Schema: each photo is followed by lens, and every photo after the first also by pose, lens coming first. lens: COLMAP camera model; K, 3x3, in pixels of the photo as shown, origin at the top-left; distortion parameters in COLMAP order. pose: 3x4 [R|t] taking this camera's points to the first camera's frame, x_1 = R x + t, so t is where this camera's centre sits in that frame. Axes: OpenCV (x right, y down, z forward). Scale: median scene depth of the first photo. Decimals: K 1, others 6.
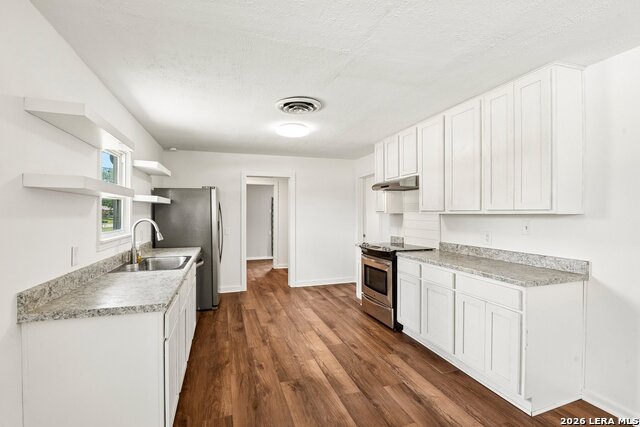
lens RADIAL K [[299.8, 0, 322.9], [0, 299.8, 213.1], [0, 0, 1]] dist [-0.011447, -0.002418]
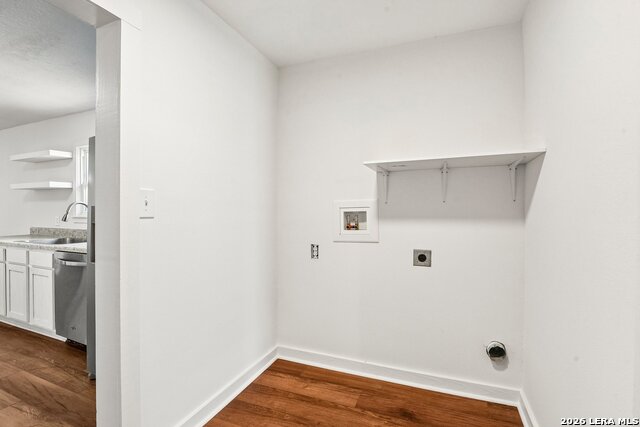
lens RADIAL K [[299.8, 0, 318.1], [0, 299.8, 212.5], [0, 0, 1]] dist [-0.011447, -0.002418]
pose [[-0.669883, -0.003558, -0.742458, -0.317102], [-0.004434, 0.999990, -0.000791, 0.049298], [0.742454, 0.002762, -0.669892, 2.146998]]
